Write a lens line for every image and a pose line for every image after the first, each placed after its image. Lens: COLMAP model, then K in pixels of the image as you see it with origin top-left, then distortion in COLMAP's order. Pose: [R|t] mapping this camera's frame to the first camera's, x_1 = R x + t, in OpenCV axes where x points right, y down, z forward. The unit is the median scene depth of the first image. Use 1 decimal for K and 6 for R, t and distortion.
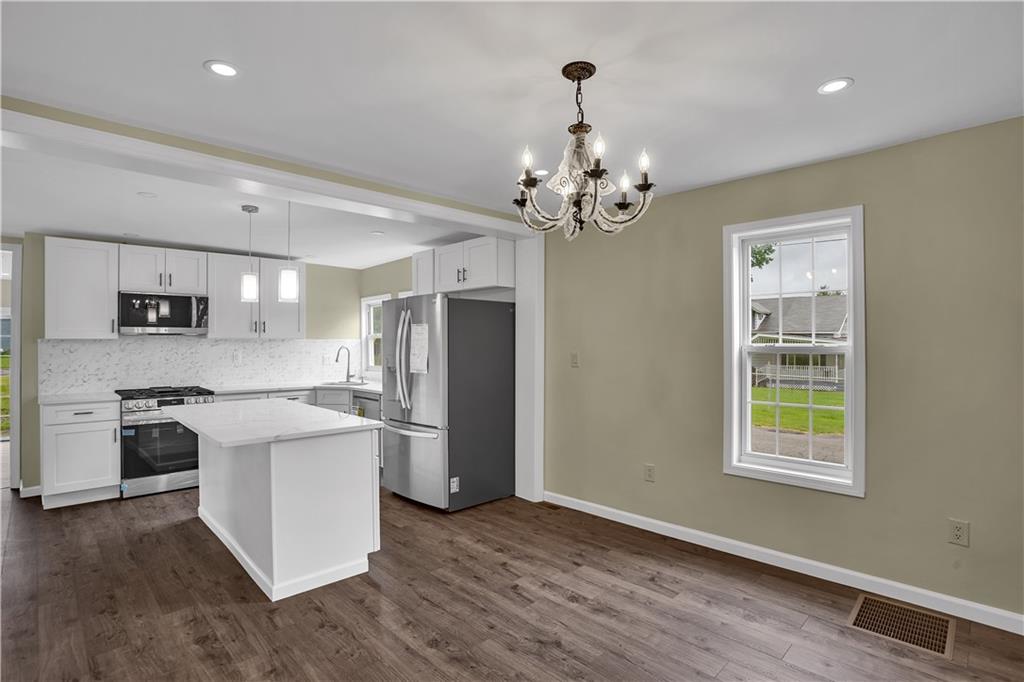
lens RADIAL K [[501.4, 0, 512.0], [0, 501.4, 341.0], [0, 0, 1]] dist [-0.078081, 0.034450]
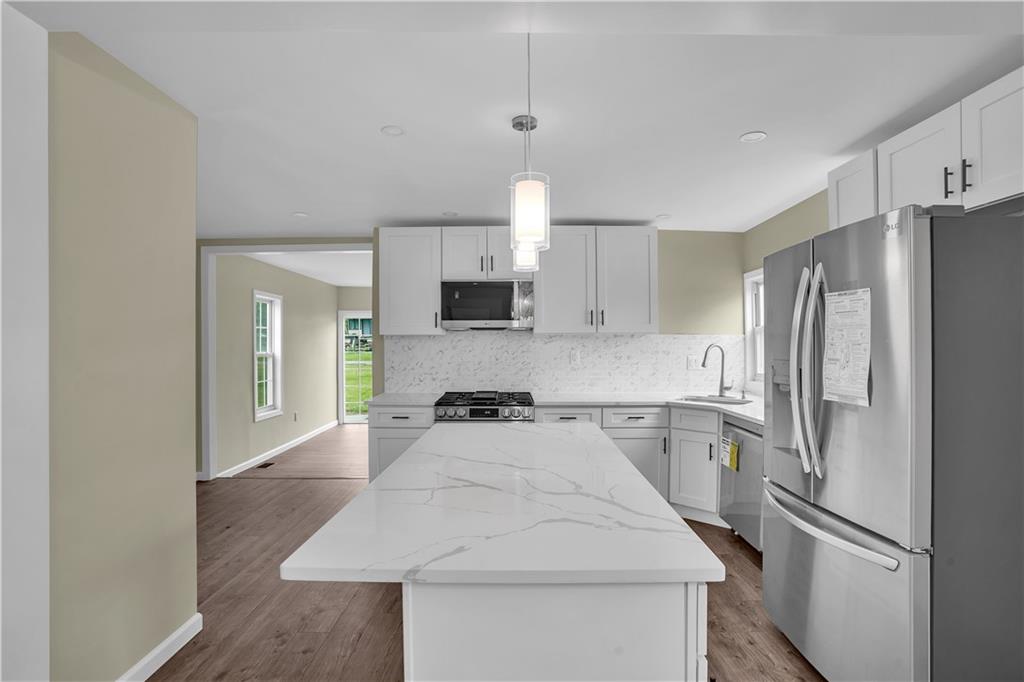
lens RADIAL K [[501.4, 0, 512.0], [0, 501.4, 341.0], [0, 0, 1]] dist [-0.078081, 0.034450]
pose [[0.714916, -0.002303, -0.699206, -0.085921], [0.003266, 0.999995, 0.000046, 0.007684], [0.699202, -0.002316, 0.714920, 0.436421]]
